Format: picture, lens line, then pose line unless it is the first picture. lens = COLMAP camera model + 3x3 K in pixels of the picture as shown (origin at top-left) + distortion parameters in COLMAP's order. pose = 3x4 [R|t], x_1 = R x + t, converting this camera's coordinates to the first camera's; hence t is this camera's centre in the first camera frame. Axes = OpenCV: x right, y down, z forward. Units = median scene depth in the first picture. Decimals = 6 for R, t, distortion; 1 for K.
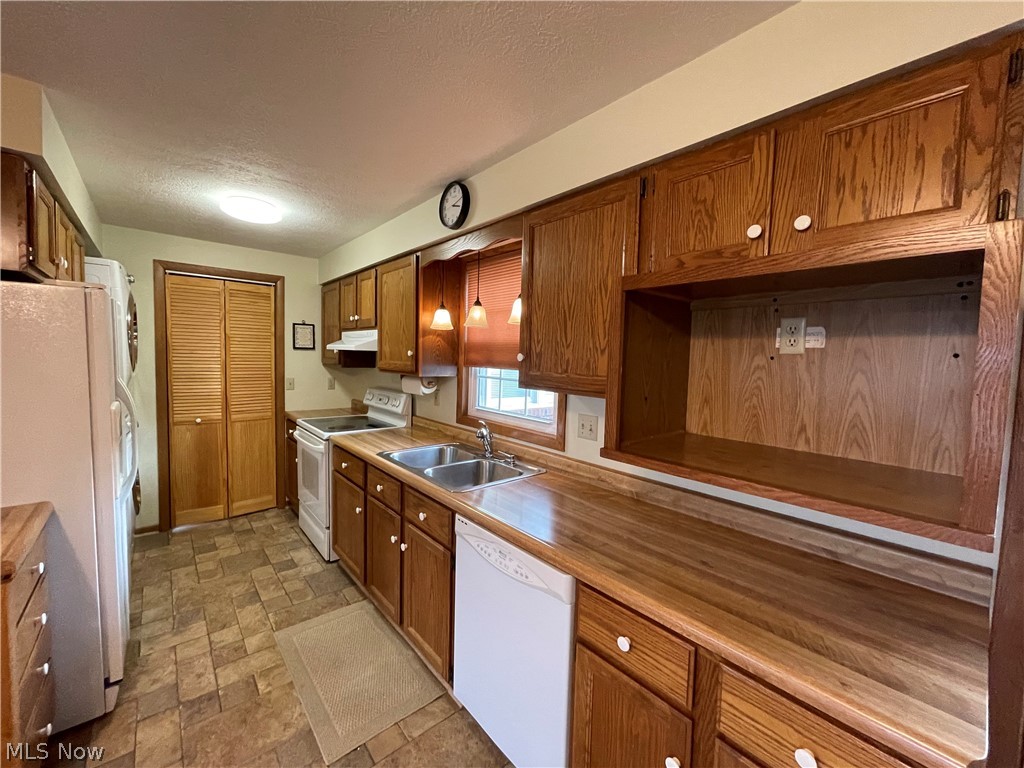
lens RADIAL K [[410.7, 0, 510.1], [0, 410.7, 379.4], [0, 0, 1]] dist [-0.000156, -0.000490]
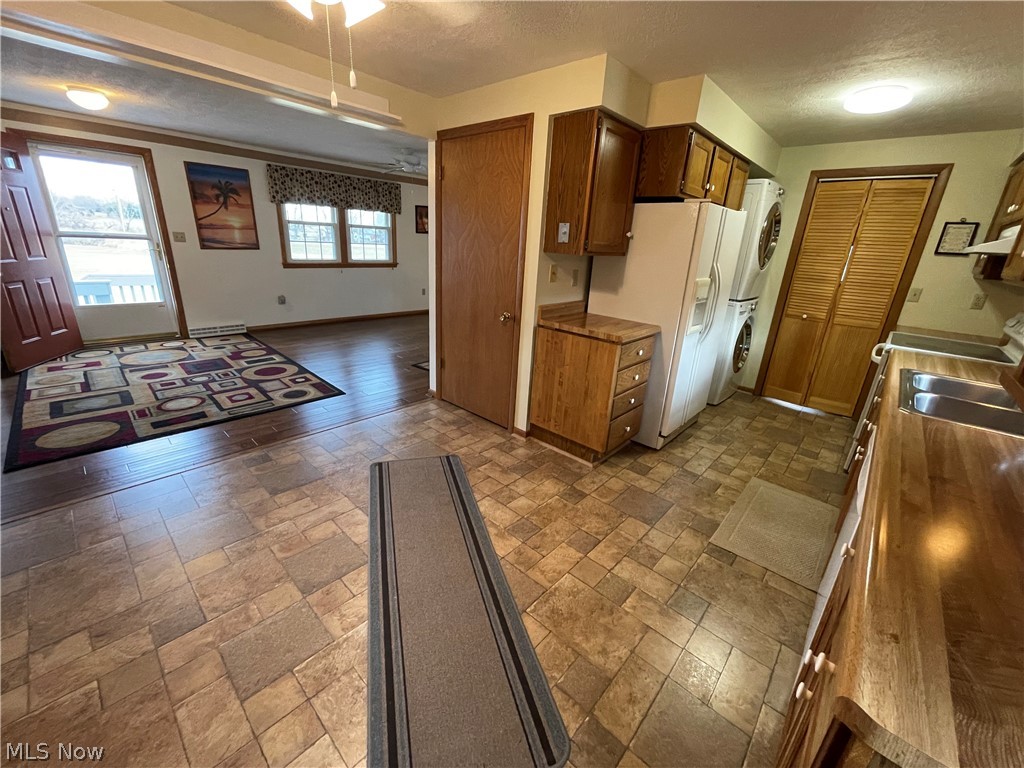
lens RADIAL K [[410.7, 0, 510.1], [0, 410.7, 379.4], [0, 0, 1]] dist [-0.000156, -0.000490]
pose [[0.115712, 0.298153, -0.947479, 0.350562], [-0.107759, 0.952024, 0.286423, 0.032895], [0.987420, 0.068957, 0.142289, 0.035529]]
